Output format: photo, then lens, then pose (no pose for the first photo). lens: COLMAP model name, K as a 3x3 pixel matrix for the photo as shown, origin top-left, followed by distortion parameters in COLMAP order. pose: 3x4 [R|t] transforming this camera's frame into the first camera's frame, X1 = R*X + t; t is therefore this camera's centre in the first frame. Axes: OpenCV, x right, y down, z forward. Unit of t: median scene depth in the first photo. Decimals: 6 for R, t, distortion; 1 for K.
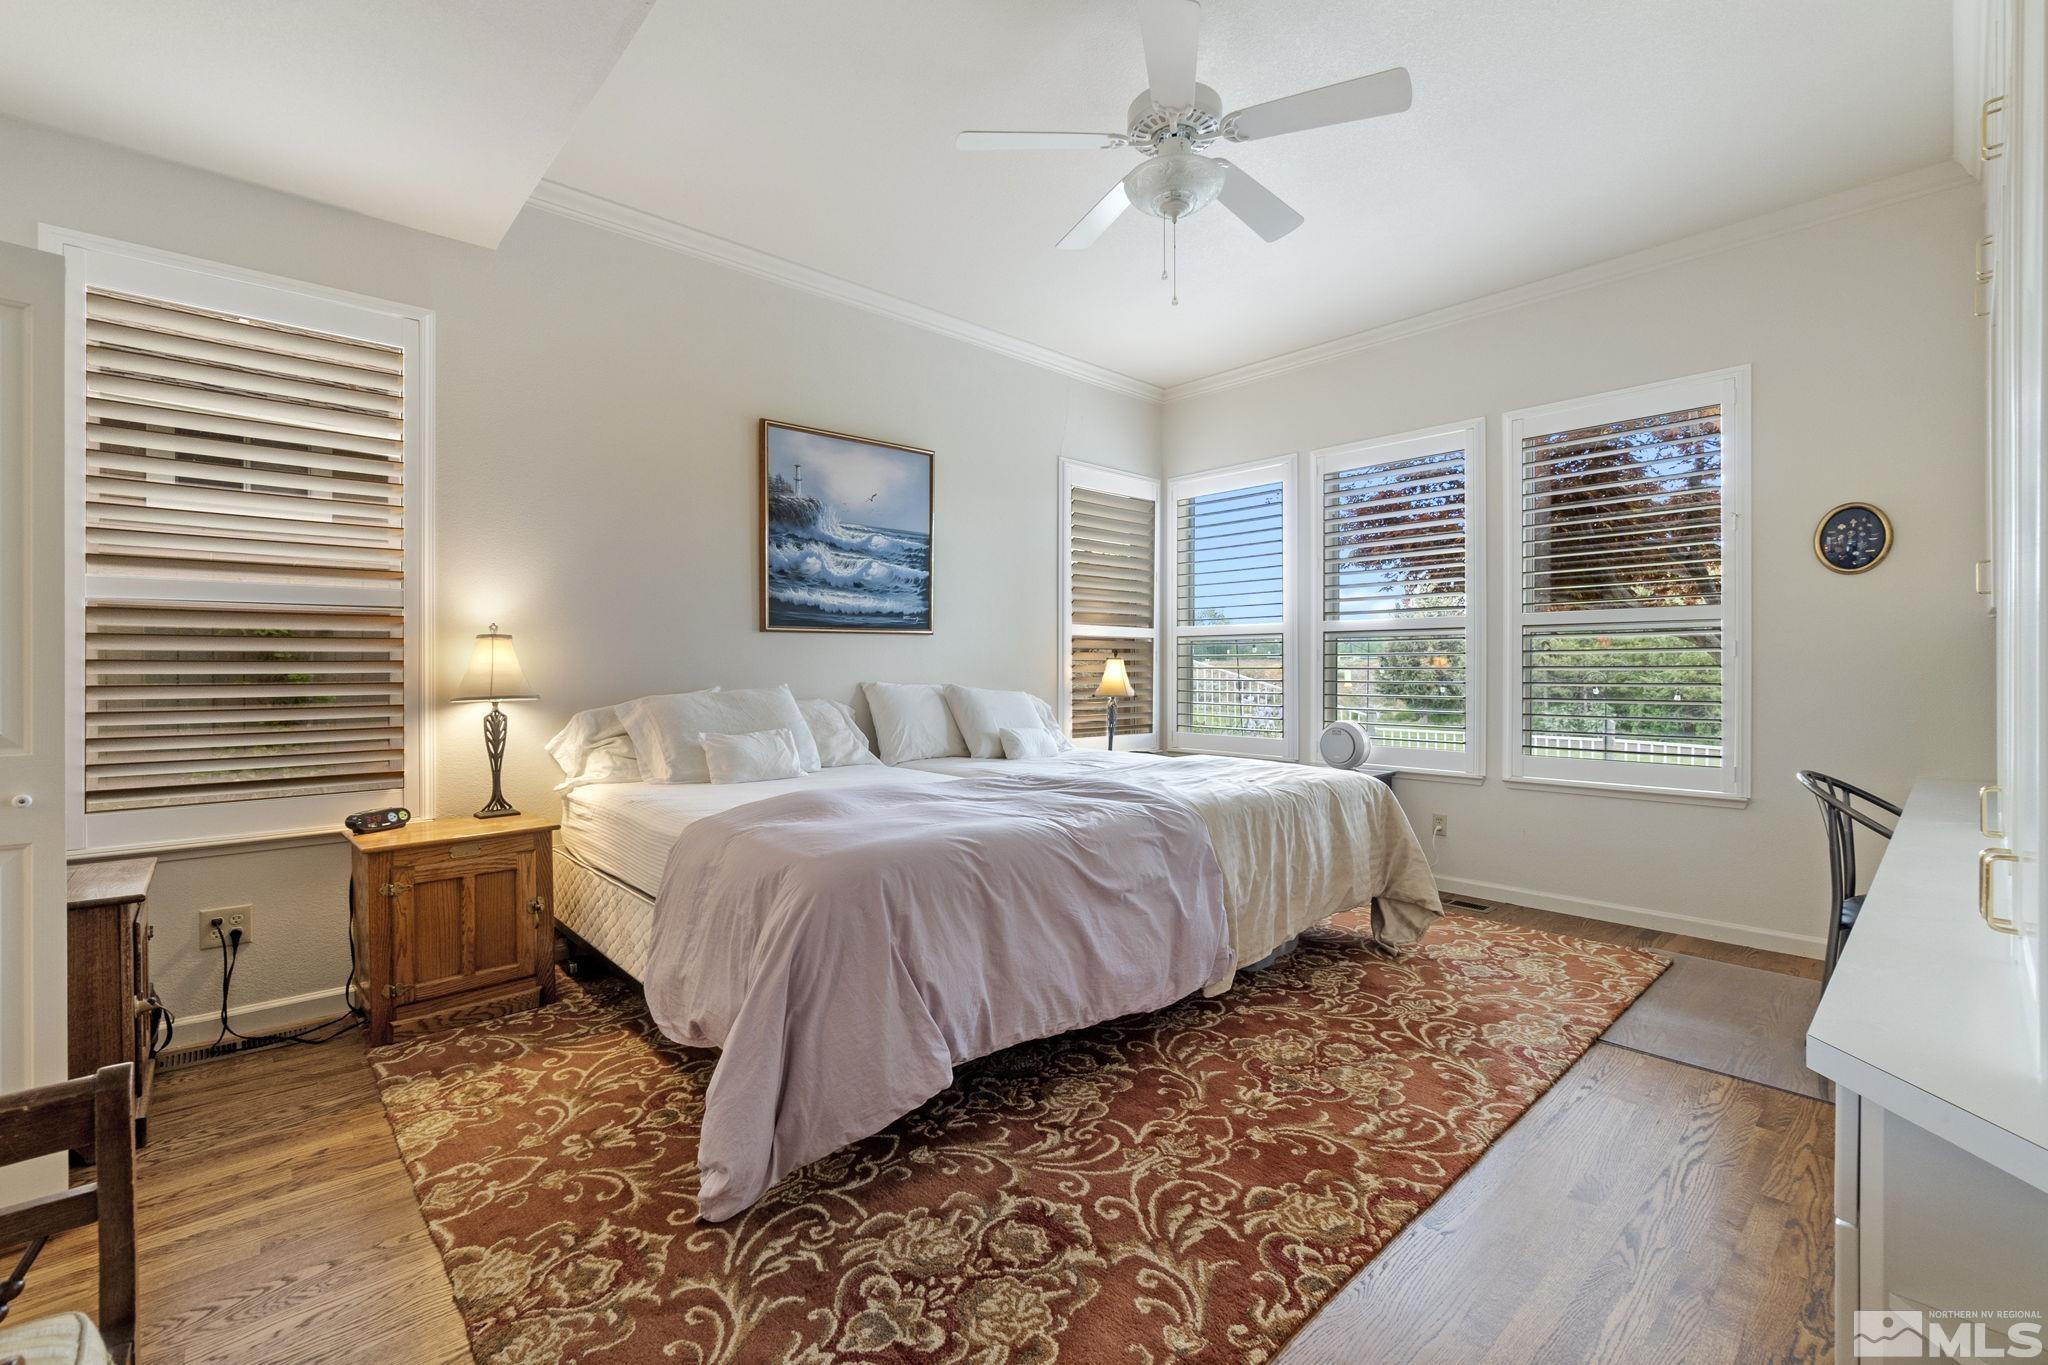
lens RADIAL K [[876.9, 0, 1019.9], [0, 876.9, 689.9], [0, 0, 1]] dist [-0.003940, -0.000234]
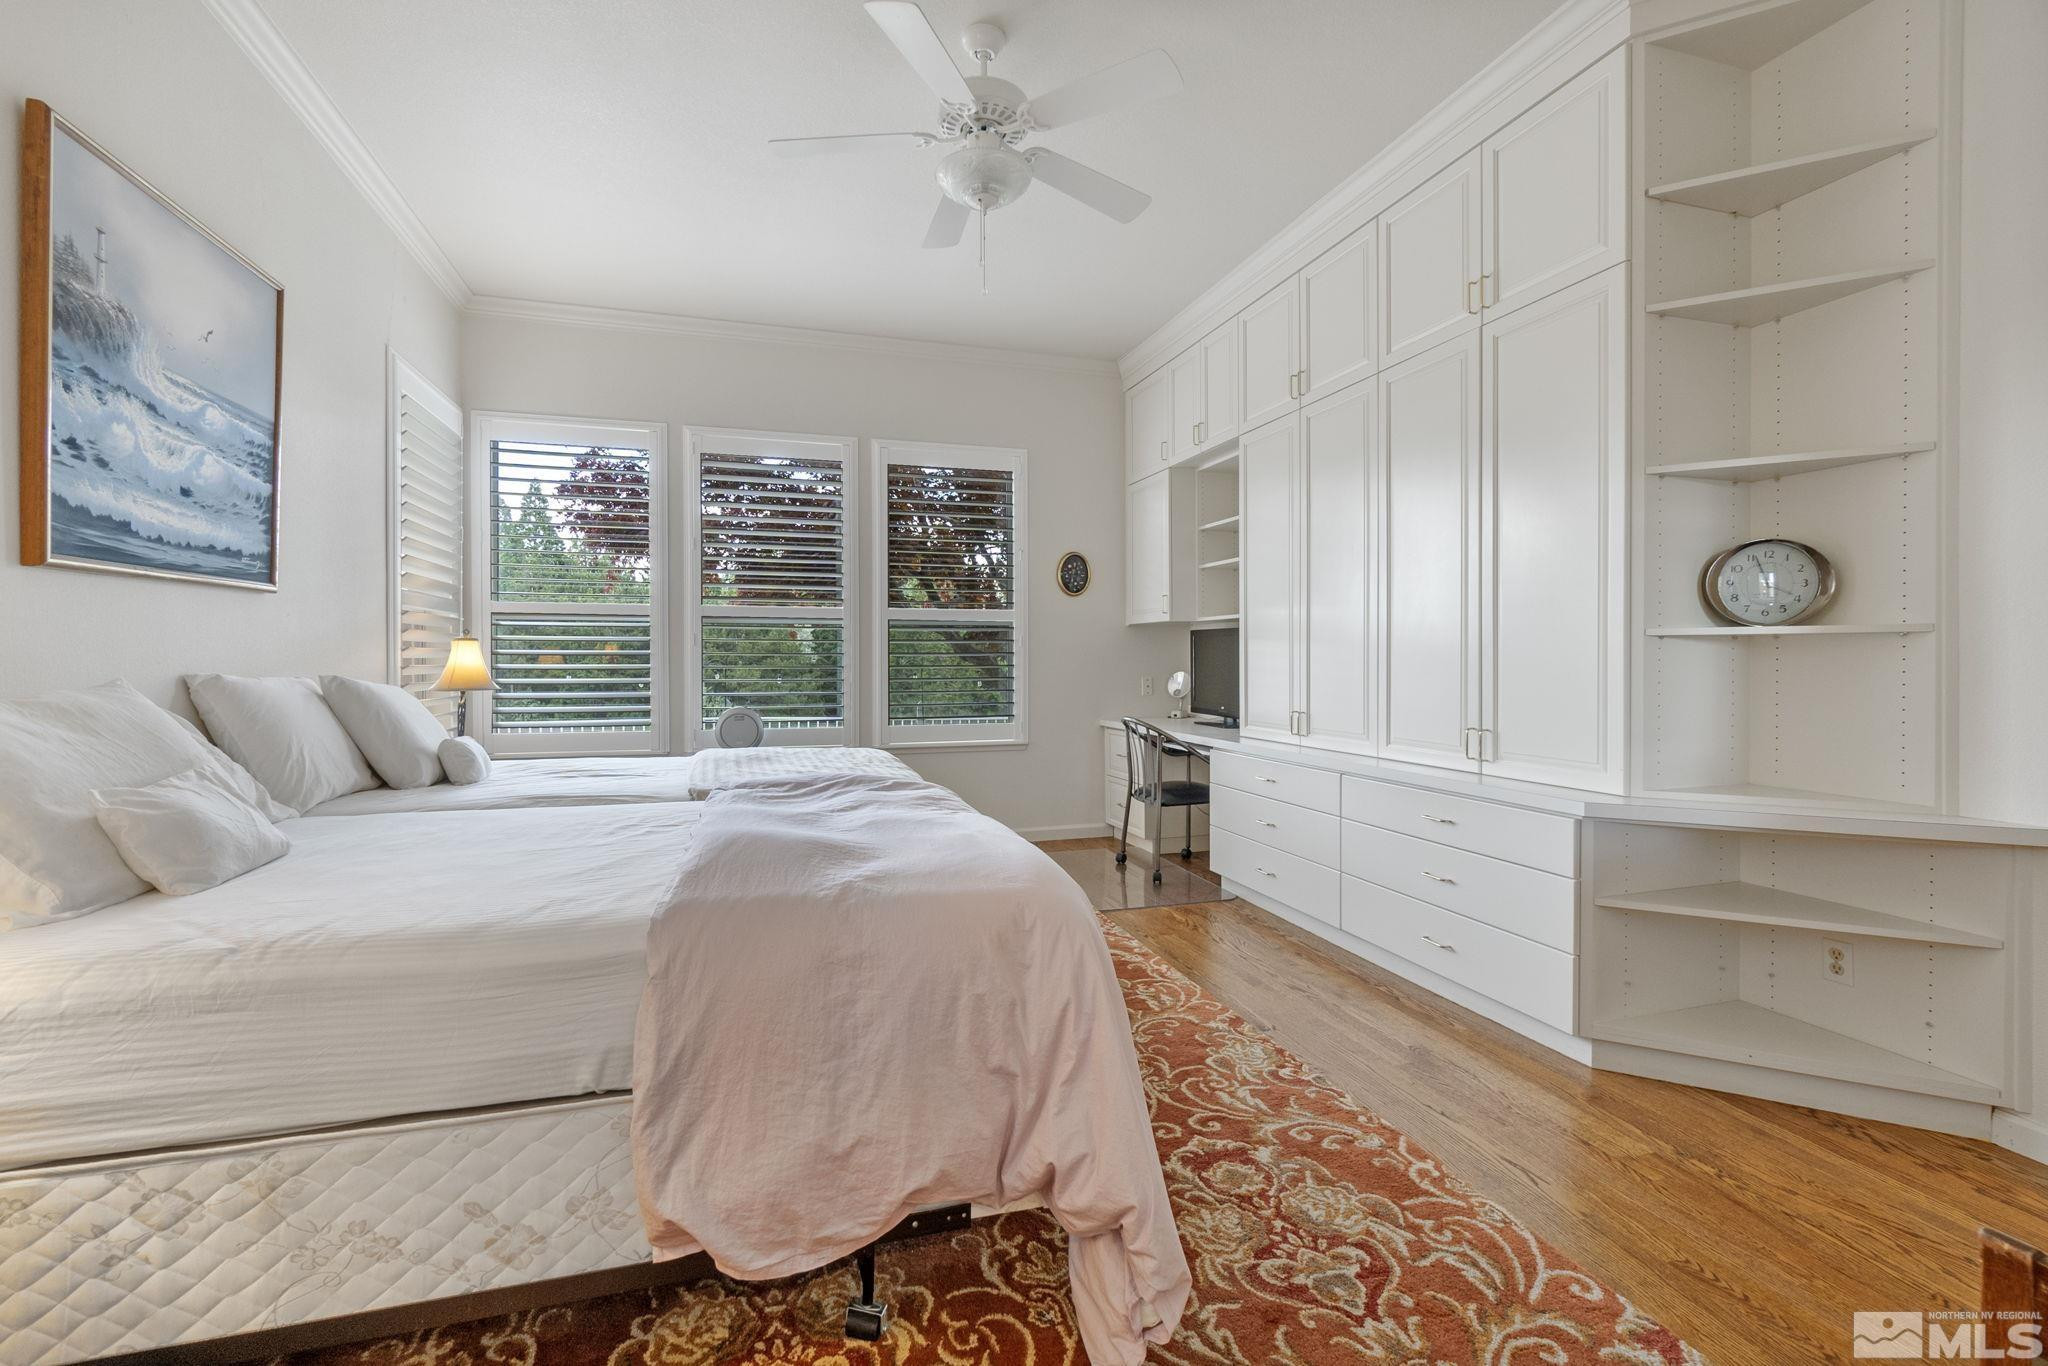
lens RADIAL K [[878.1, 0, 1011.1], [0, 878.1, 671.6], [0, 0, 1]] dist [-0.001902, 0.000188]
pose [[0.429284, -0.011977, 0.903090, -0.483722], [0.018937, 0.999812, 0.004258, -0.003308], [-0.902971, 0.015274, 0.429430, 0.341434]]
